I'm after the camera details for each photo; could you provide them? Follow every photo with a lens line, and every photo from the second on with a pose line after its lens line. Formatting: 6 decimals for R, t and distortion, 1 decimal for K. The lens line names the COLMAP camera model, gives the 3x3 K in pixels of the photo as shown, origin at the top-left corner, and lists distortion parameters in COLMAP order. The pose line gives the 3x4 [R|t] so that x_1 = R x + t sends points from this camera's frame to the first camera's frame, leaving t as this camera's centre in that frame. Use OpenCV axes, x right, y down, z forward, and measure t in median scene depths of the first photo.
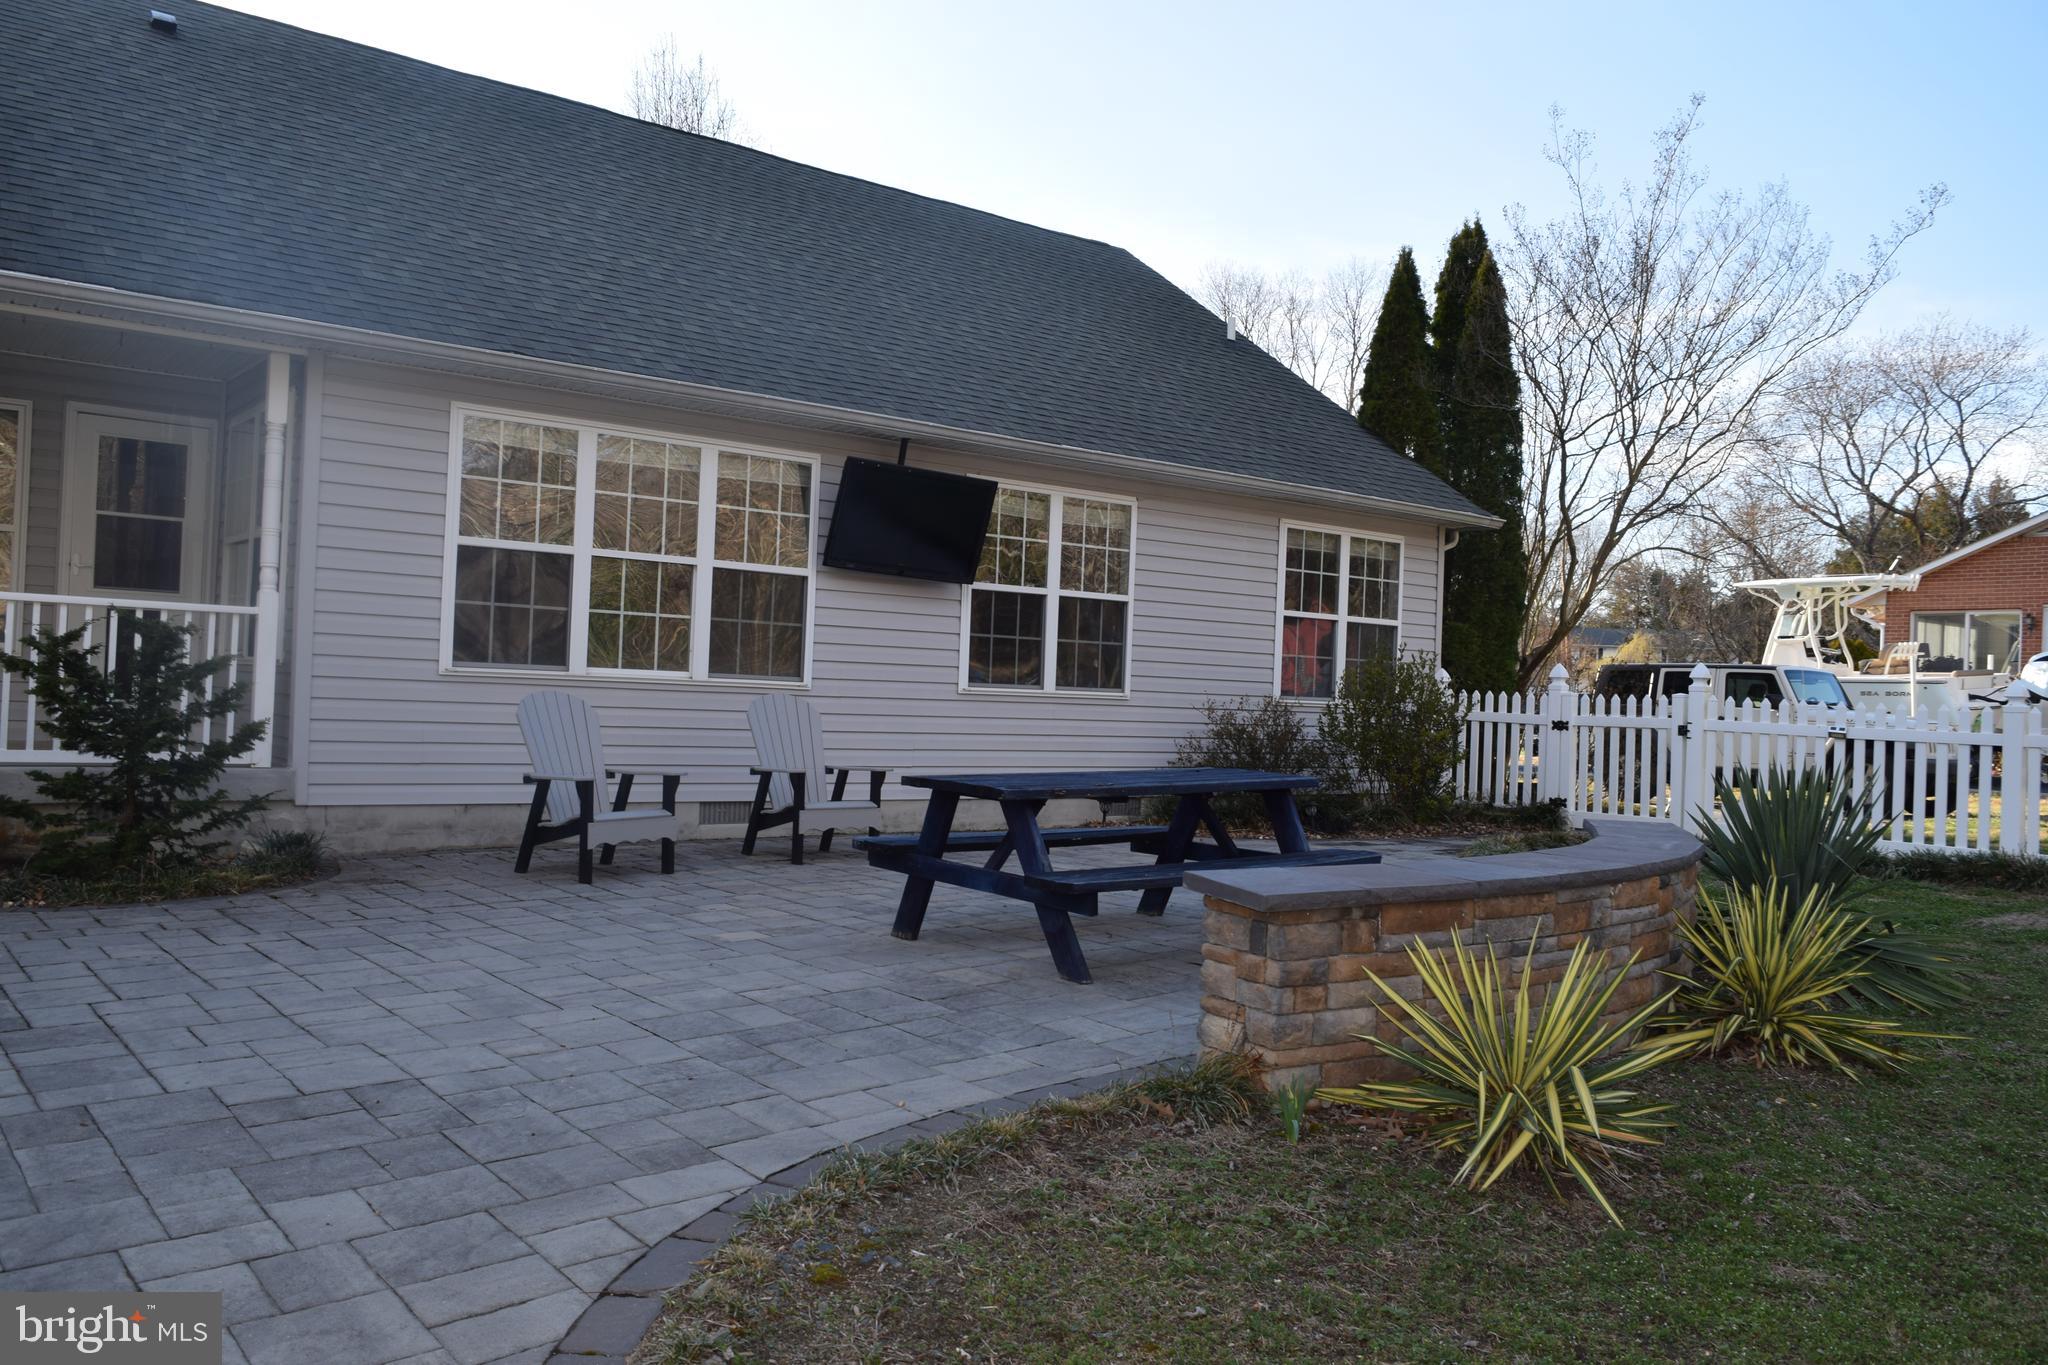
lens RADIAL K [[1578.4, 0, 1020.5], [0, 1578.4, 677.7], [0, 0, 1]] dist [-0.016710, 0.006601]
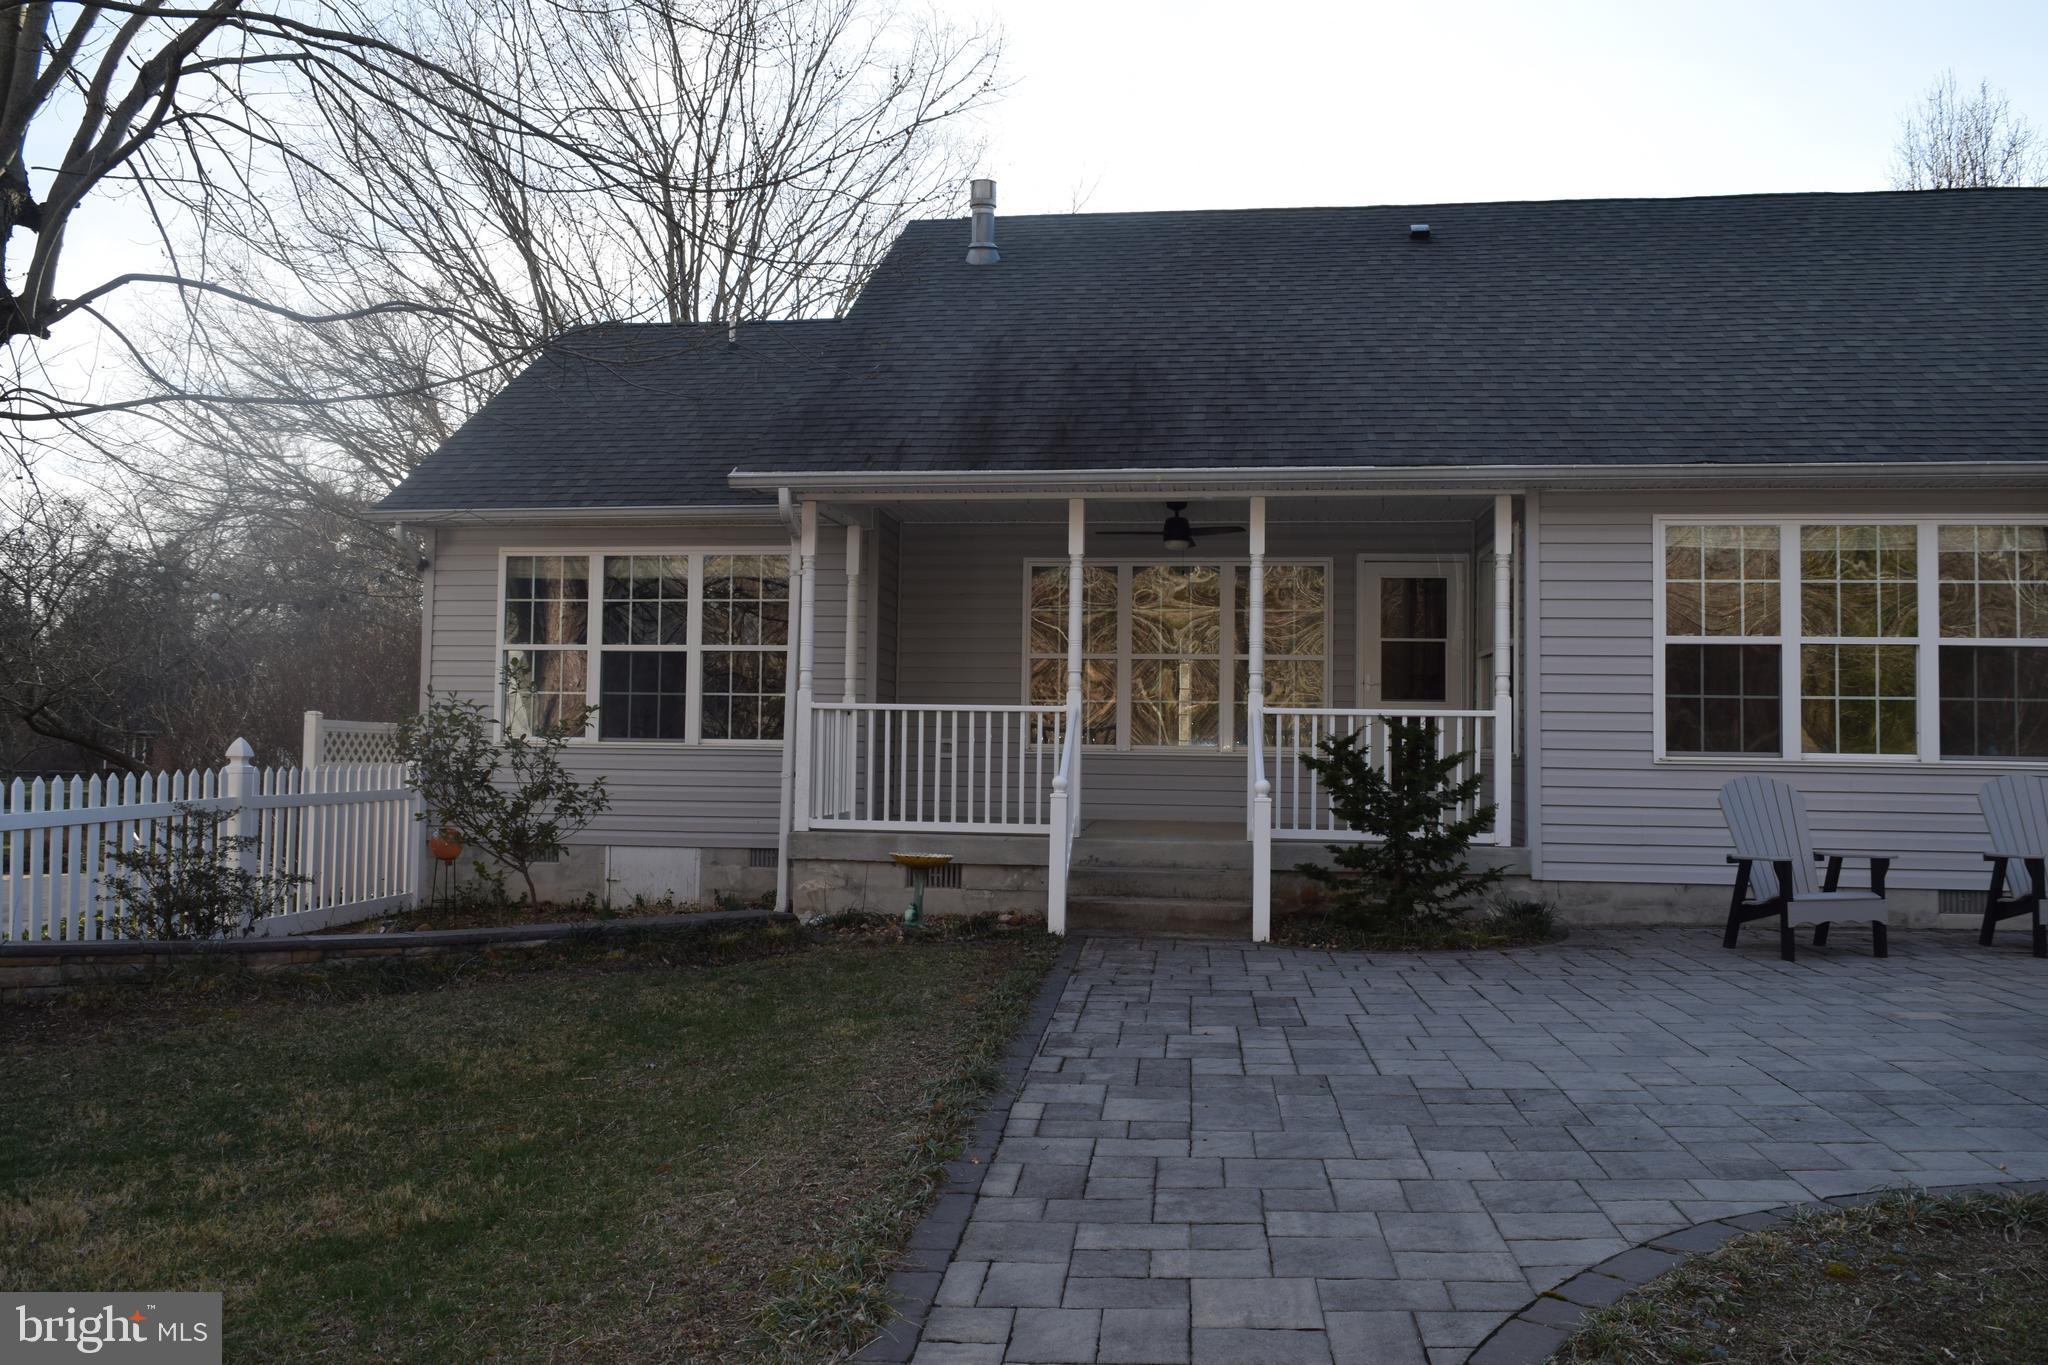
lens RADIAL K [[1578.4, 0, 1021.3], [0, 1578.4, 679.0], [0, 0, 1]] dist [-0.016710, 0.006601]
pose [[0.703524, -0.063210, -0.707855, 0.098306], [0.021412, 0.997470, -0.067791, 0.003925], [0.710349, 0.032536, 0.703097, -0.082393]]
